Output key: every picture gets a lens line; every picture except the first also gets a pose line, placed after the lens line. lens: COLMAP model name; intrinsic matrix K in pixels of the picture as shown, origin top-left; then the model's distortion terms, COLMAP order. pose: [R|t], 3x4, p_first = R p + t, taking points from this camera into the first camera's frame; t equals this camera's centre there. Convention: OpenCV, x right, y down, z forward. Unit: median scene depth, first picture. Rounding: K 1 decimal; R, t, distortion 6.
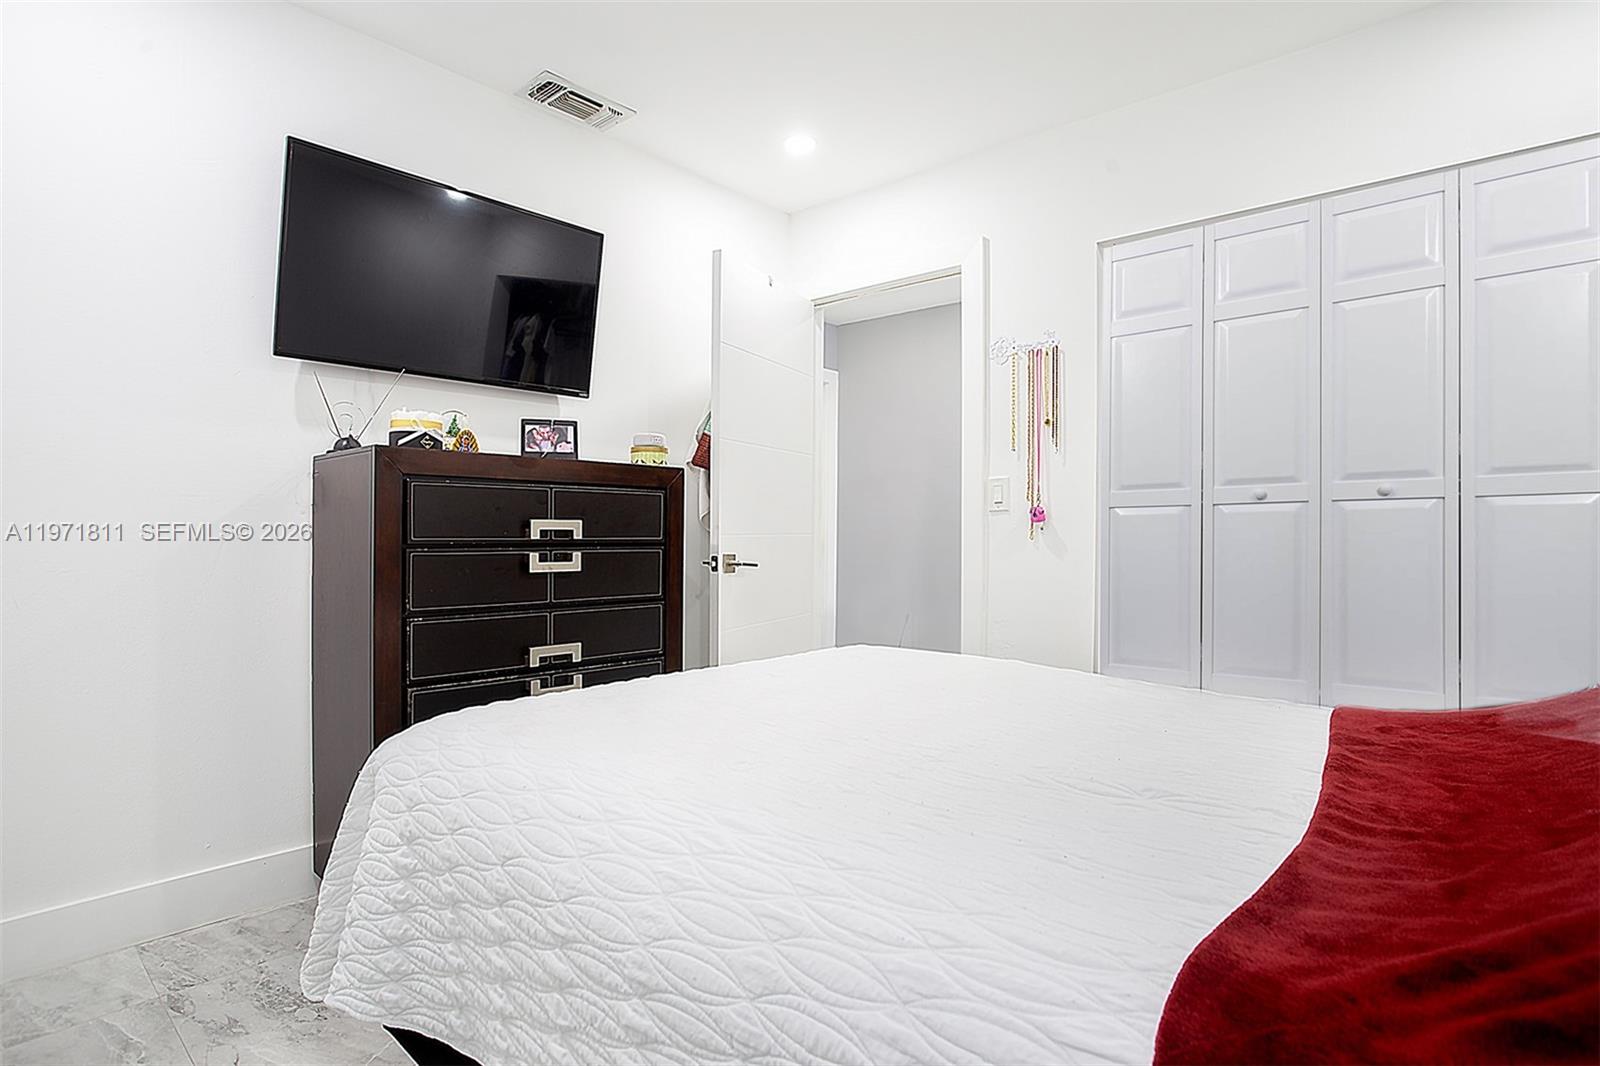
lens RADIAL K [[805.5, 0, 801.0], [0, 805.5, 537.0], [0, 0, 1]] dist [-0.058769, 0.012009]
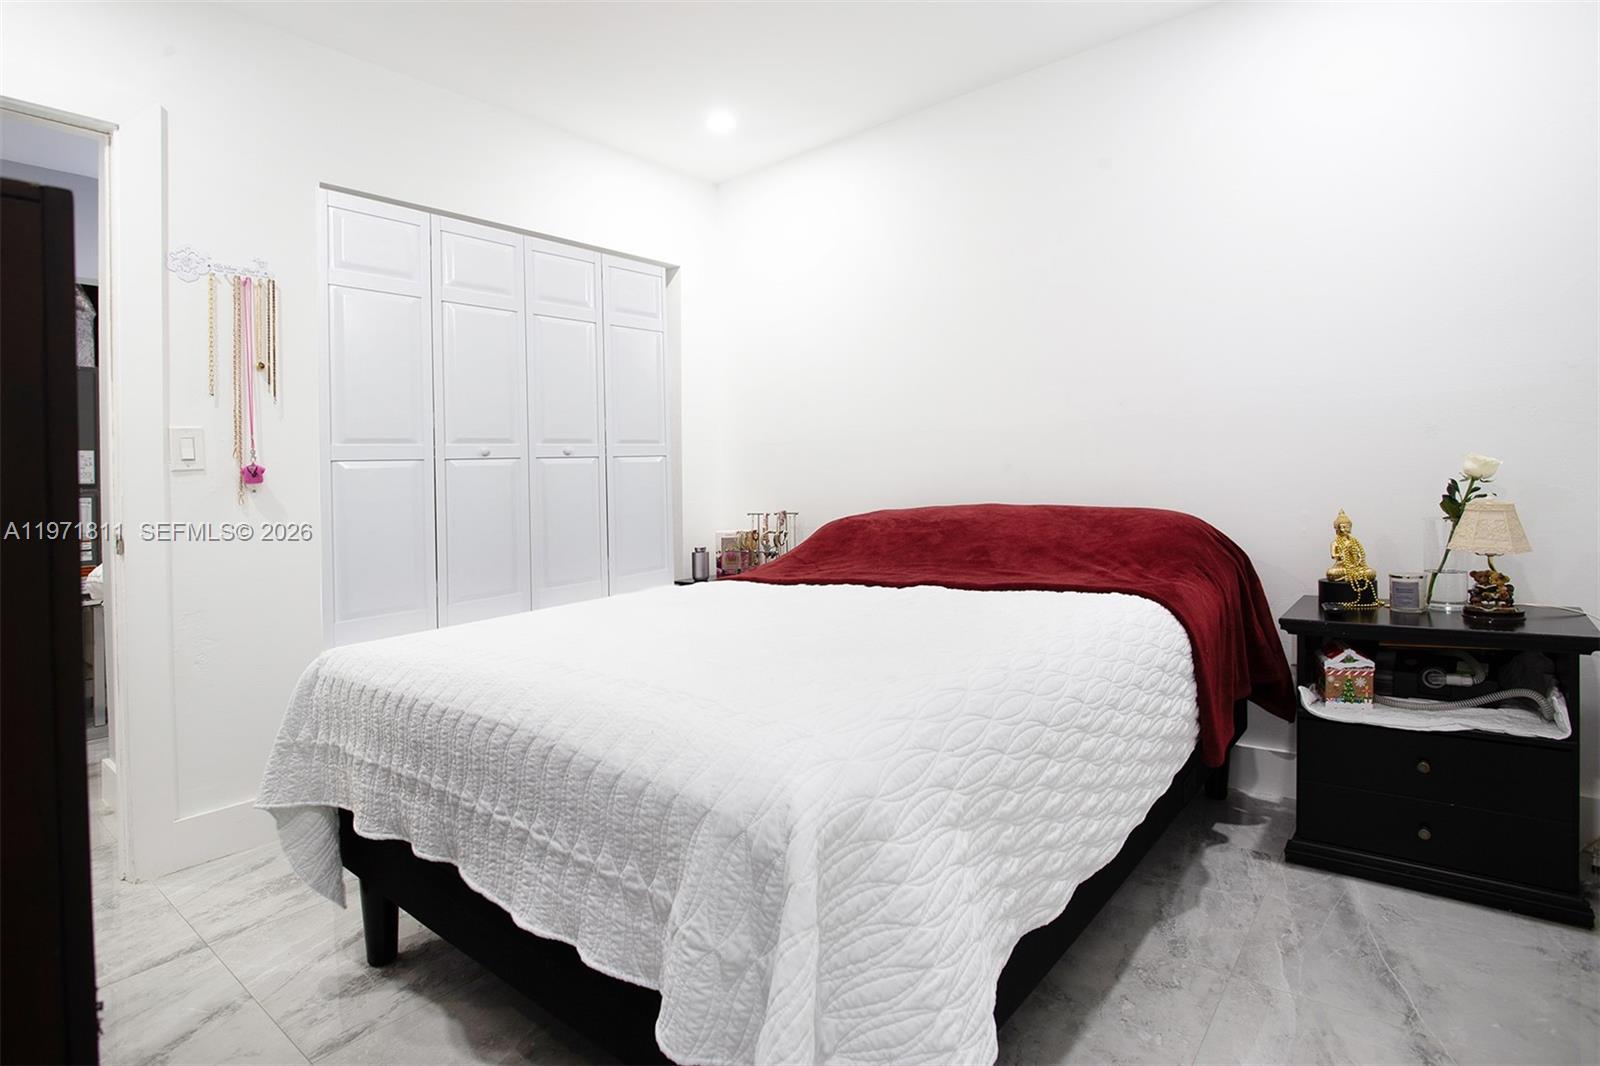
lens RADIAL K [[805.5, 0, 798.9], [0, 805.5, 529.2], [0, 0, 1]] dist [-0.058769, 0.012009]
pose [[-0.058169, -0.057388, 0.996656, -0.708534], [0.039351, 0.997439, 0.059730, 0.012162], [-0.997531, 0.042694, -0.055761, 0.577883]]
